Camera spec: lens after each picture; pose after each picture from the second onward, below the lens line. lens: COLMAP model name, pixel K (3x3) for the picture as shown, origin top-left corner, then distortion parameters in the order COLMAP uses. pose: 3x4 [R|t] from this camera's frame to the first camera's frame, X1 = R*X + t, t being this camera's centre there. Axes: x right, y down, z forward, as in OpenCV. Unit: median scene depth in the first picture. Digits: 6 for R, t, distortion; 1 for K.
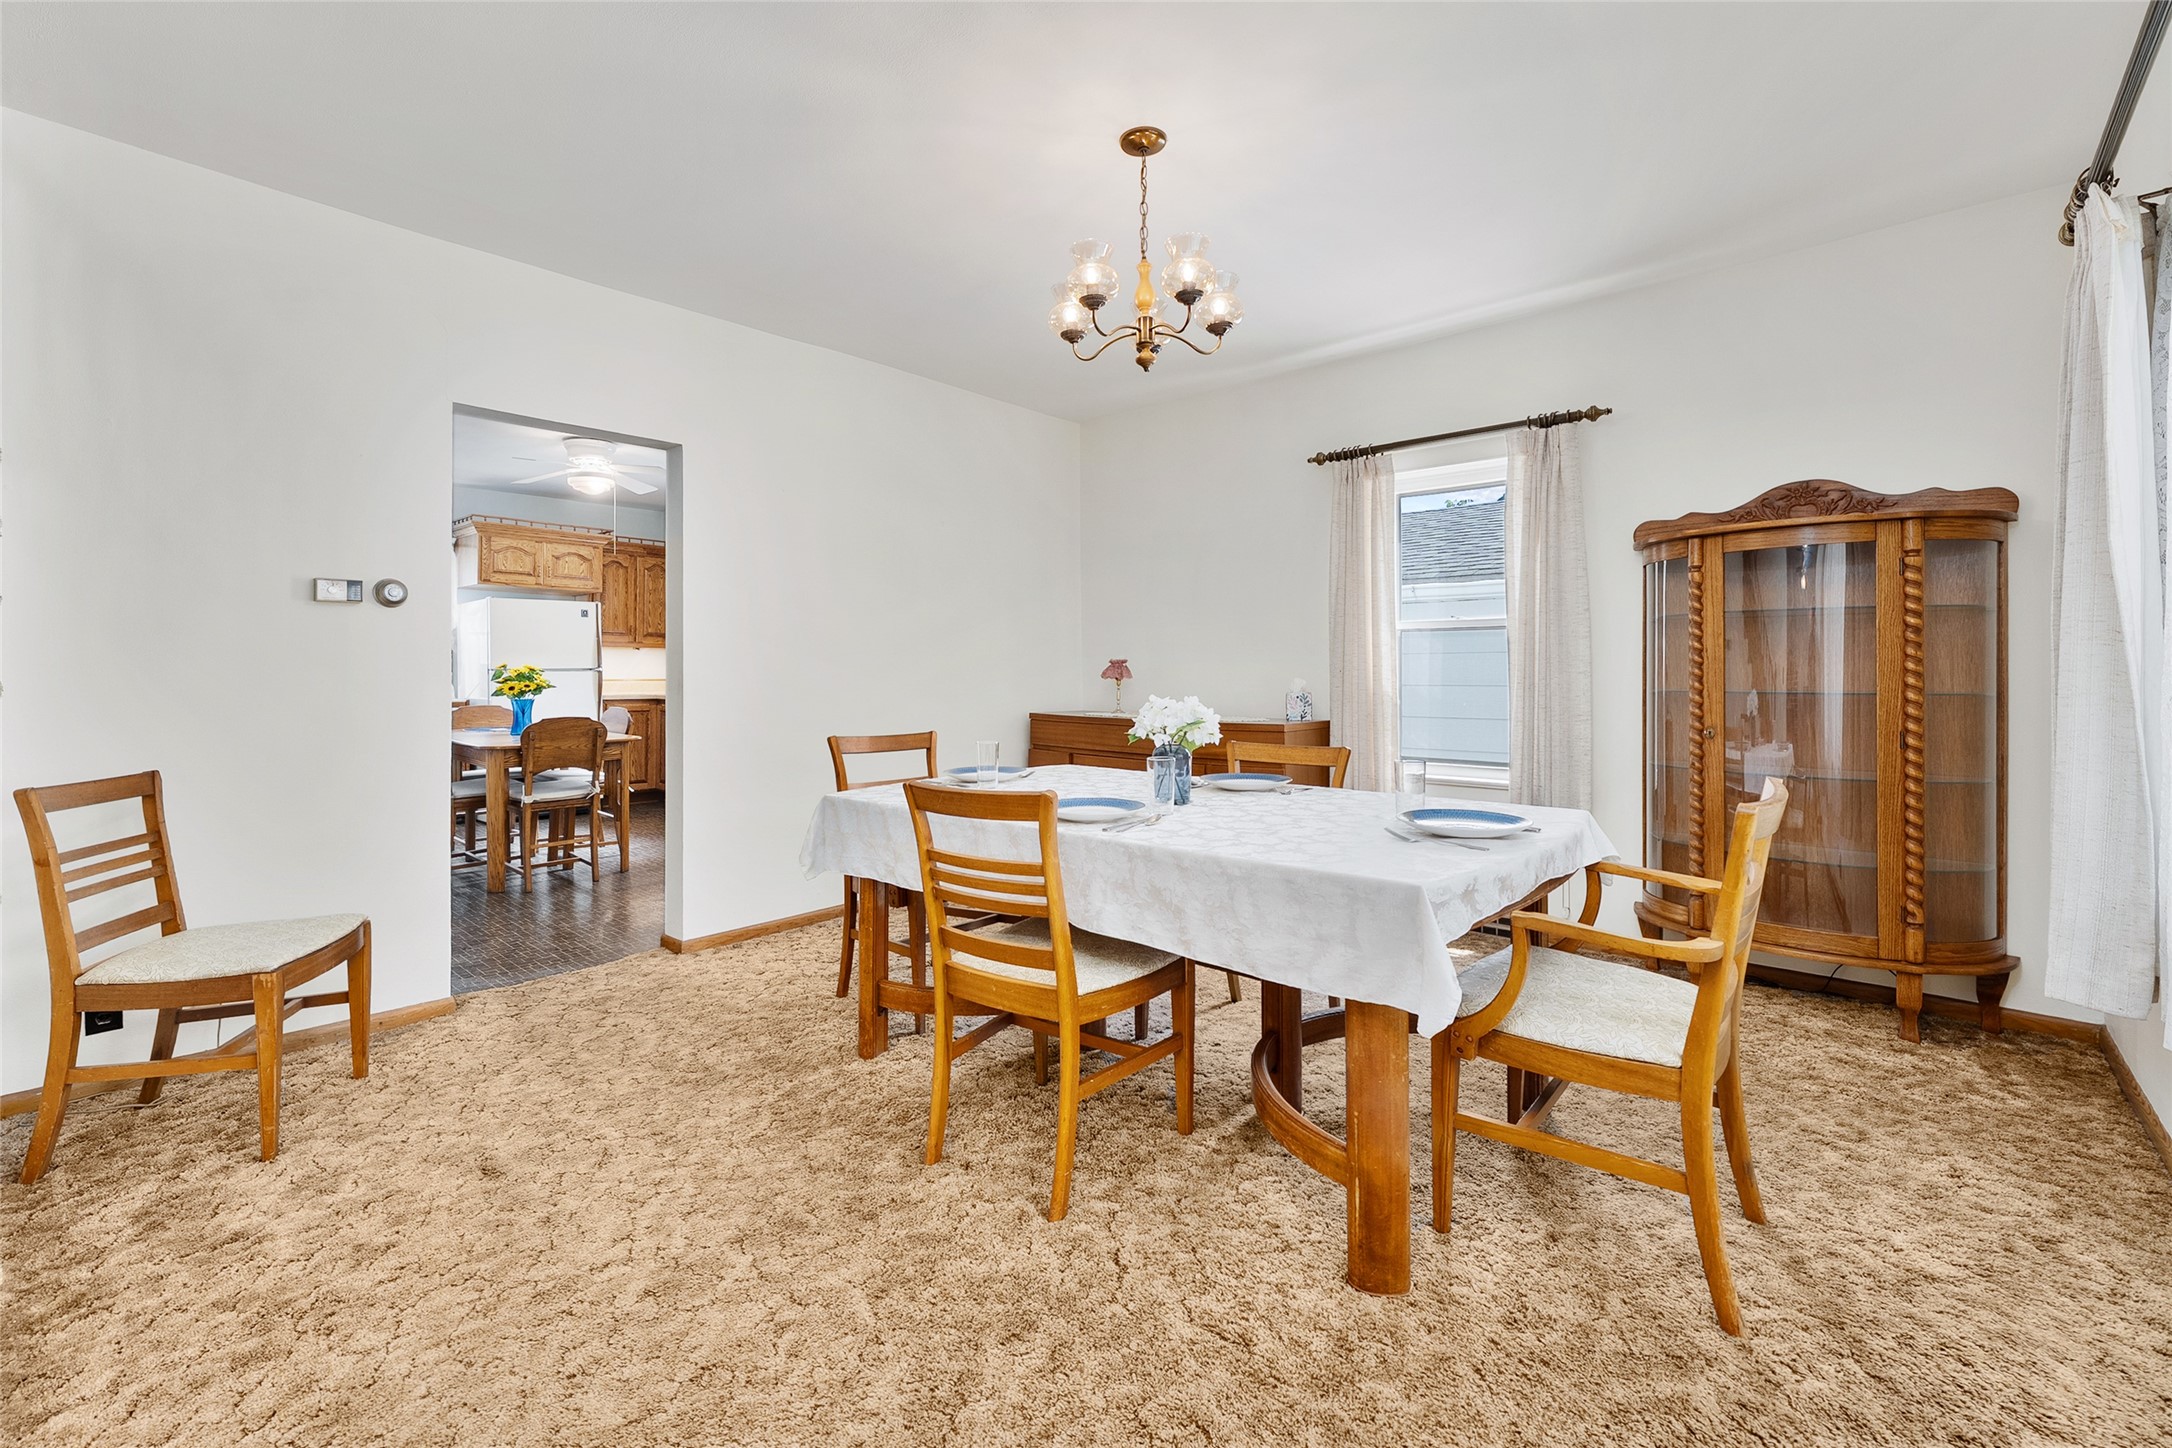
lens RADIAL K [[914.2, 0, 1083.3], [0, 914.2, 670.1], [0, 0, 1]] dist [0.000148, 0.000057]
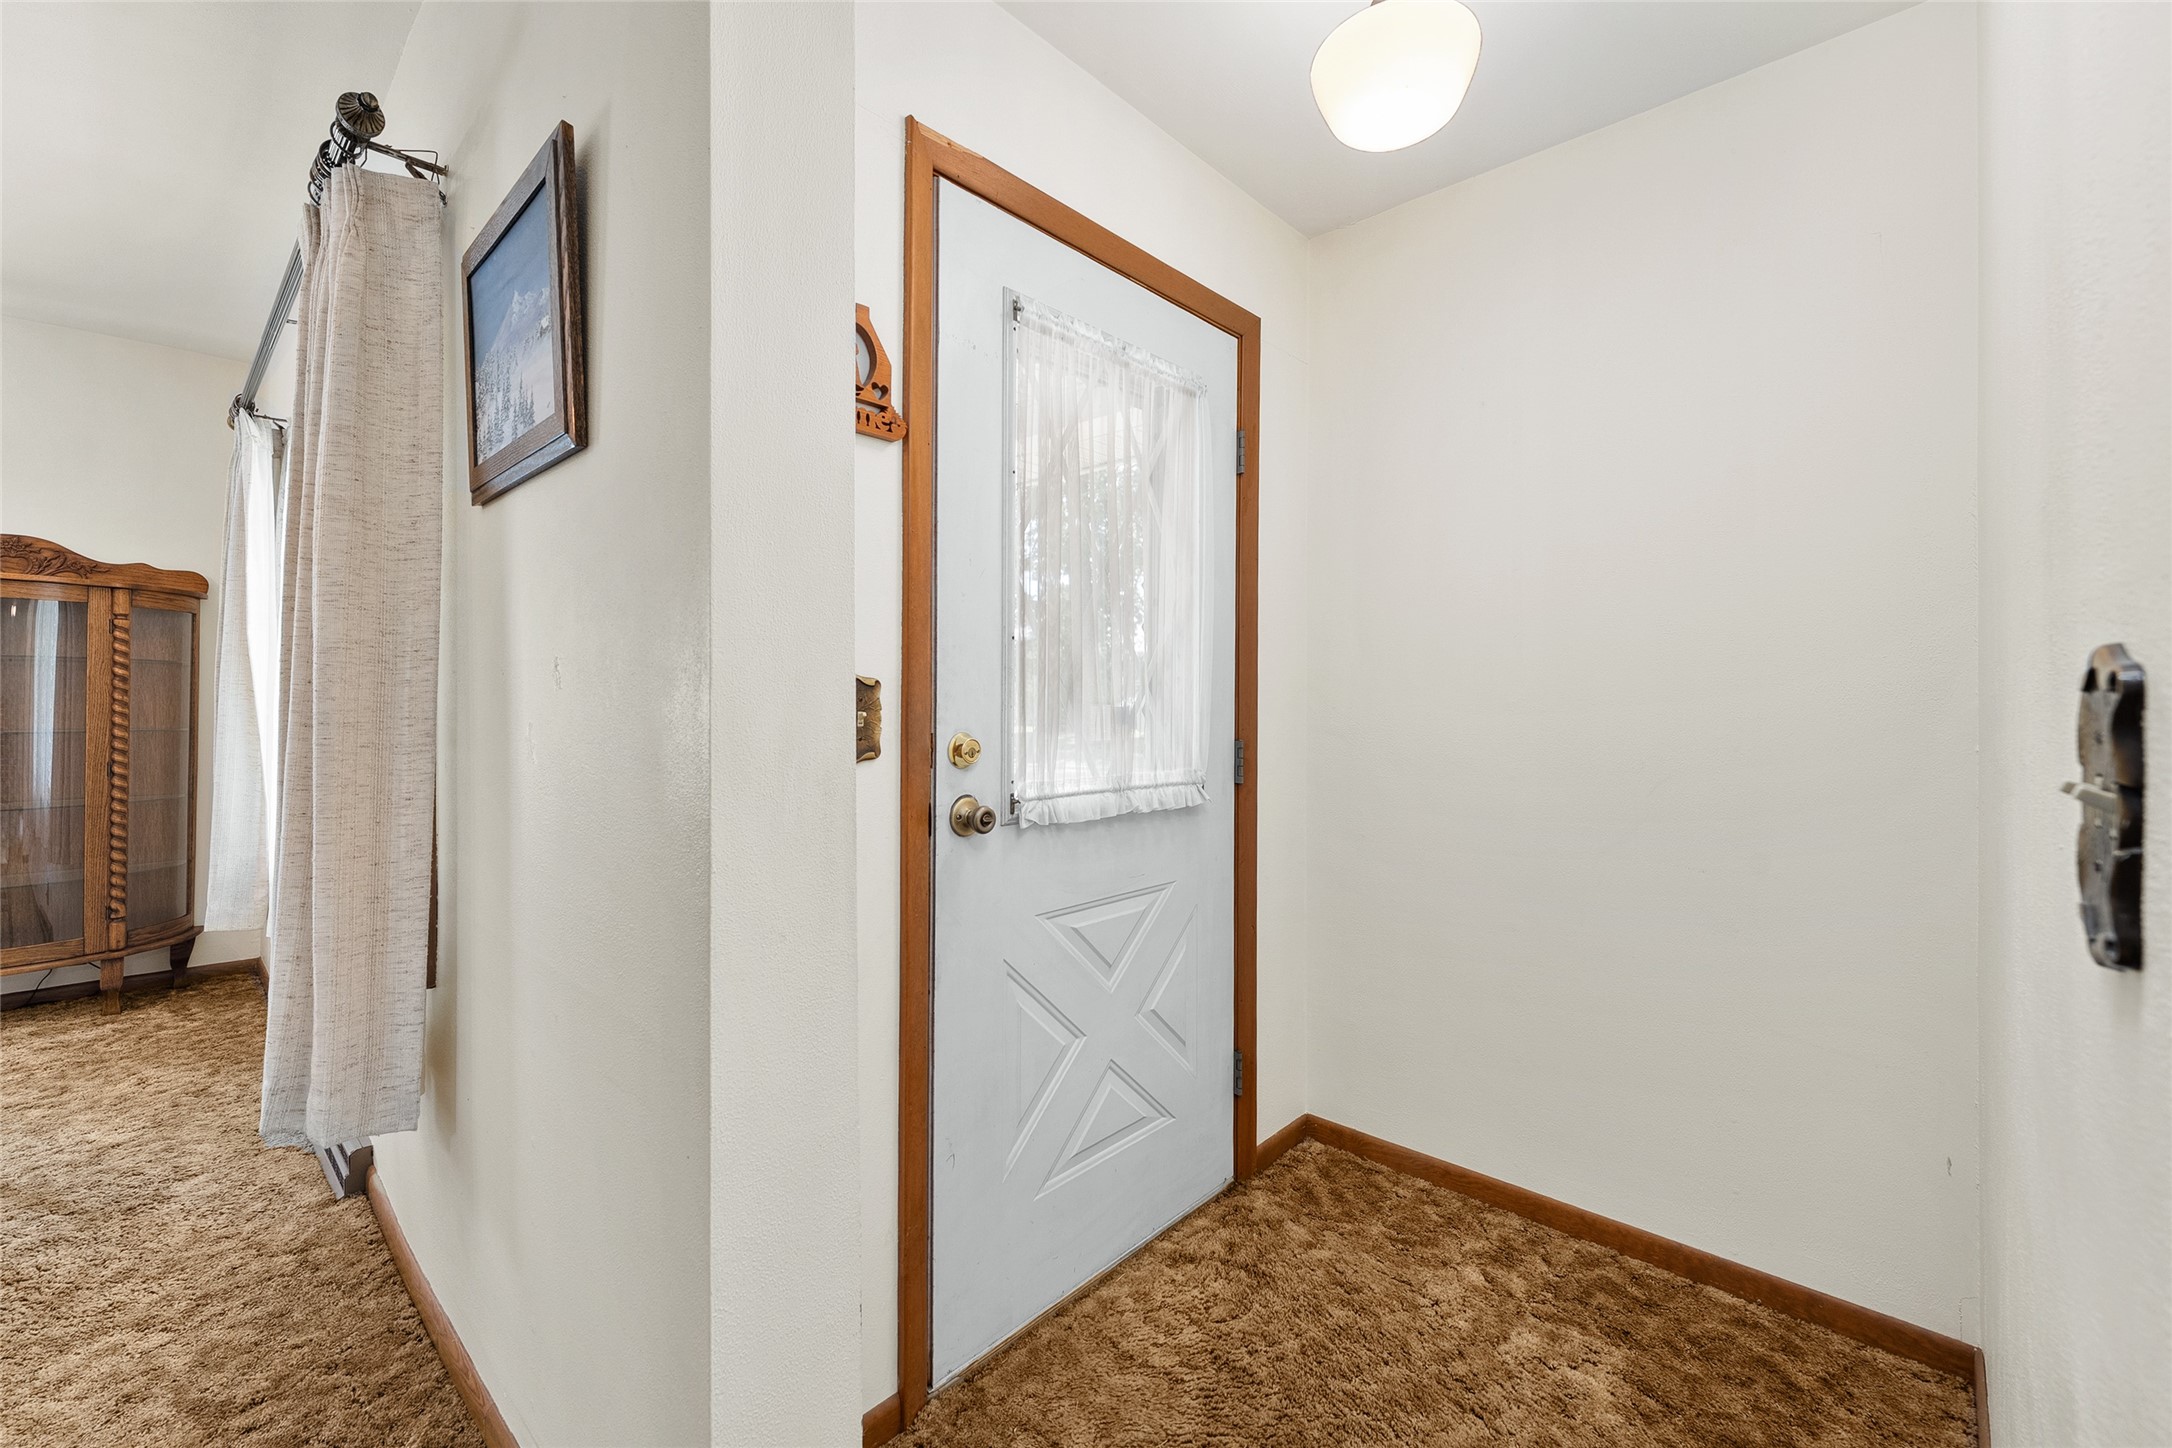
lens RADIAL K [[907.0, 0, 1090.4], [0, 907.0, 695.9], [0, 0, 1]] dist [-0.001851, -0.000154]
pose [[0.025442, 0.009182, 0.999634, -0.275822], [-0.008174, 0.999926, -0.008976, -0.021029], [-0.999643, -0.007943, 0.025515, -0.335574]]
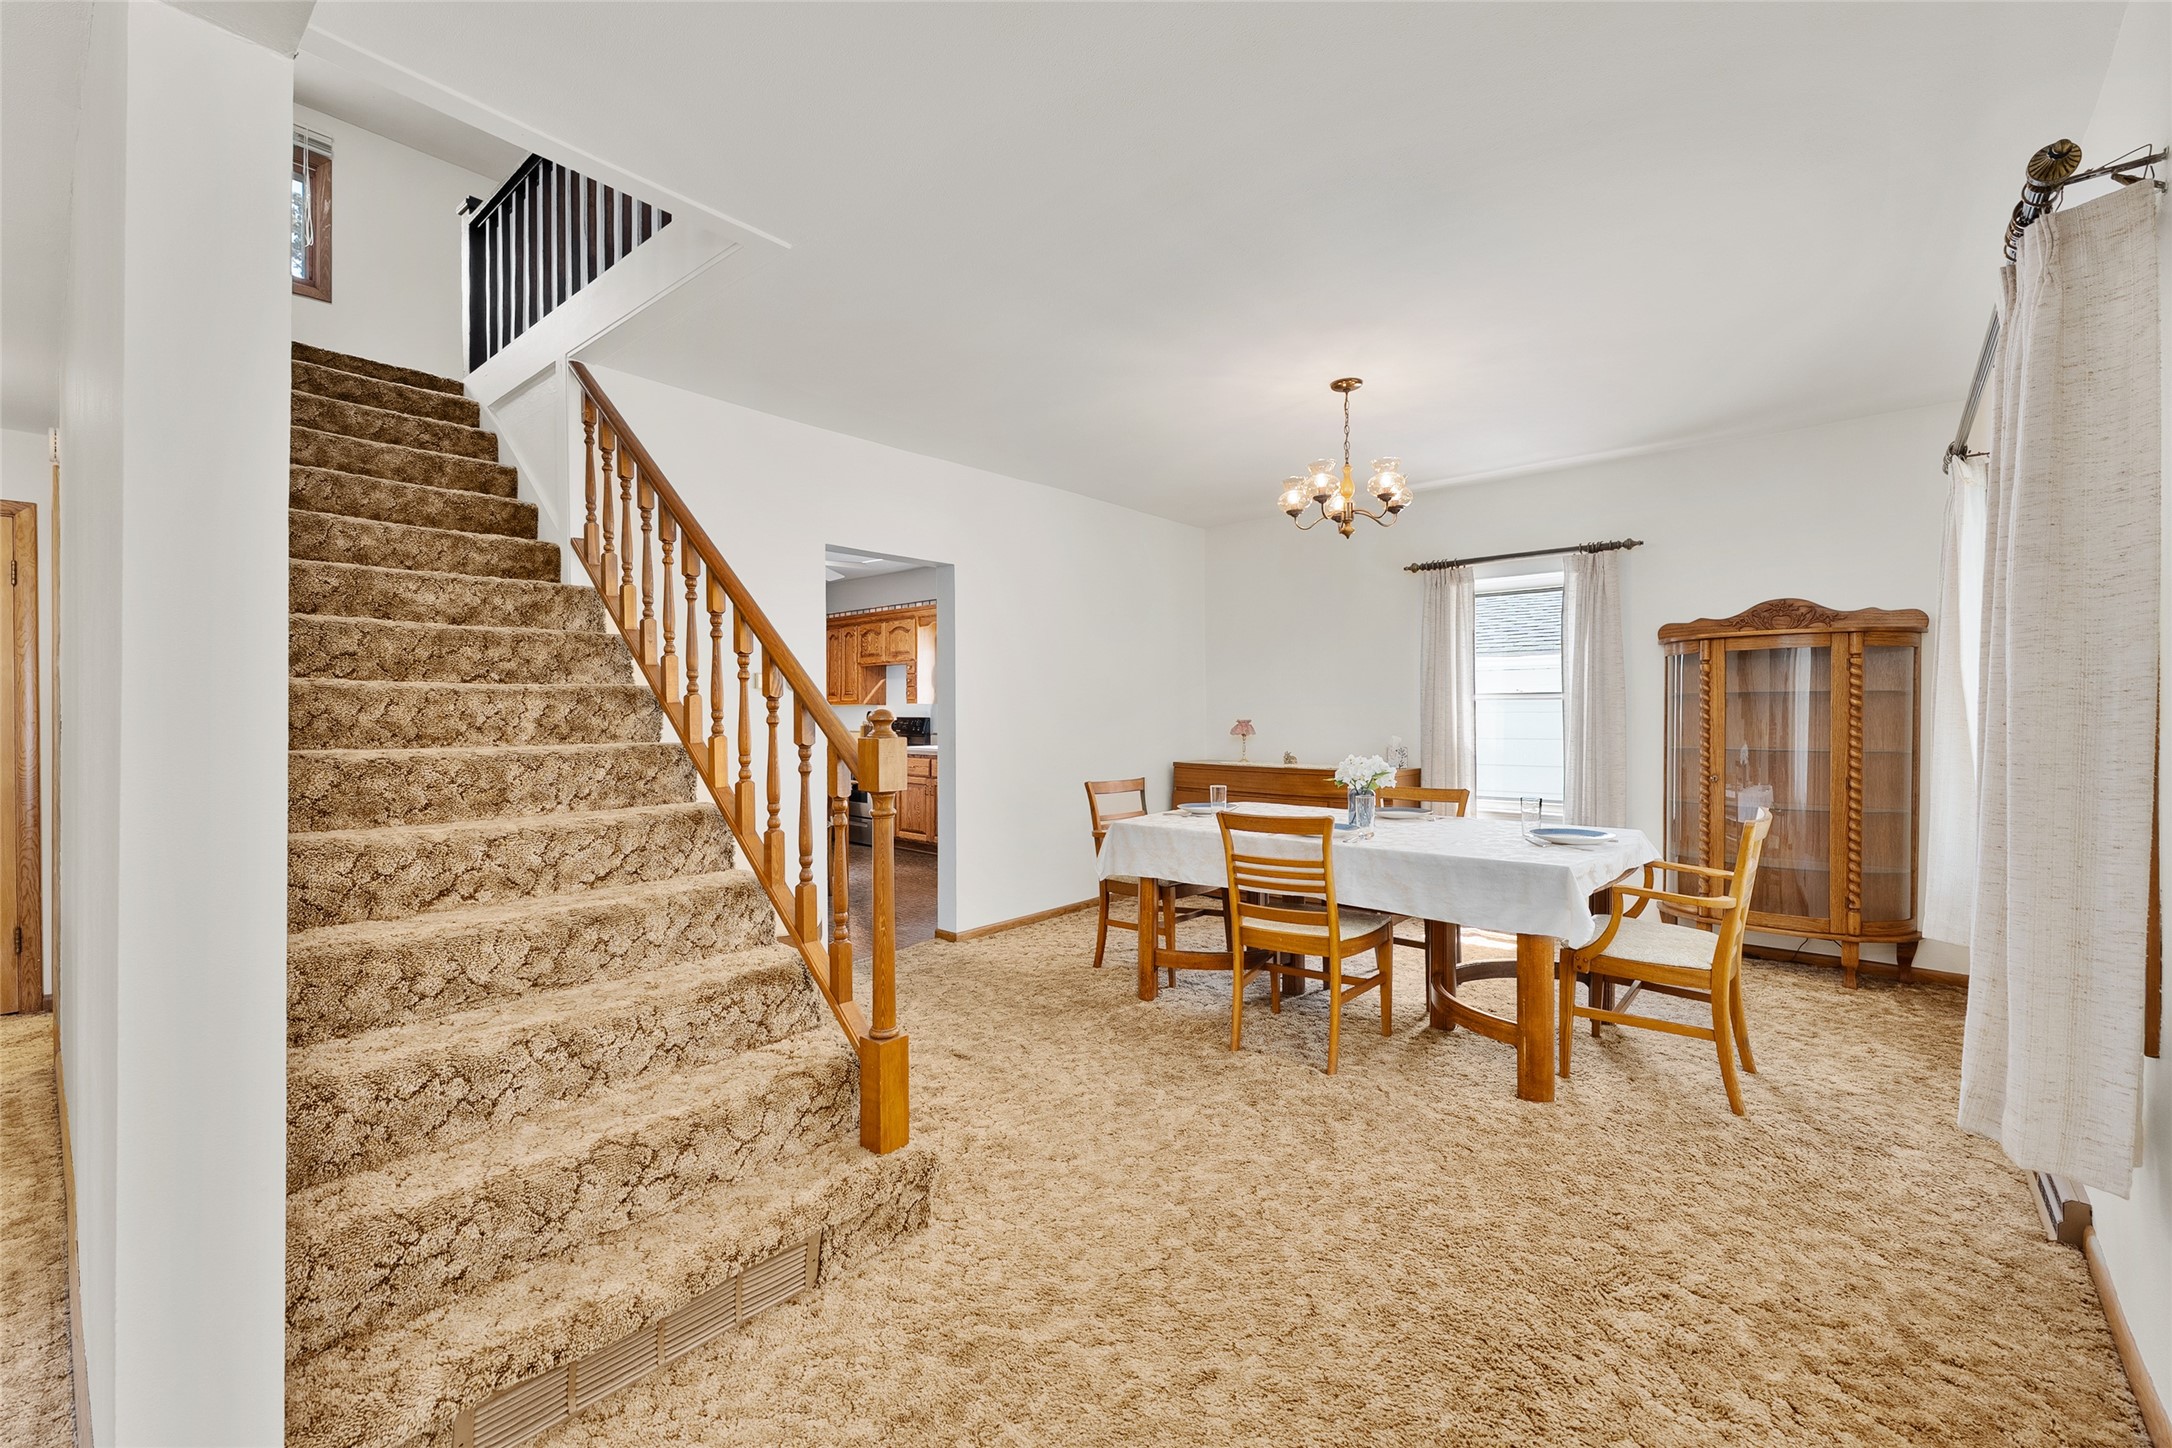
lens RADIAL K [[896.7, 0, 1086.0], [0, 896.7, 724.0], [0, 0, 1]] dist [-0.000291, 0.000354]
pose [[0.999944, -0.000739, 0.010526, -0.336826], [0.000598, 0.999910, 0.013411, -0.038861], [-0.010535, -0.013404, 0.999855, -0.419962]]
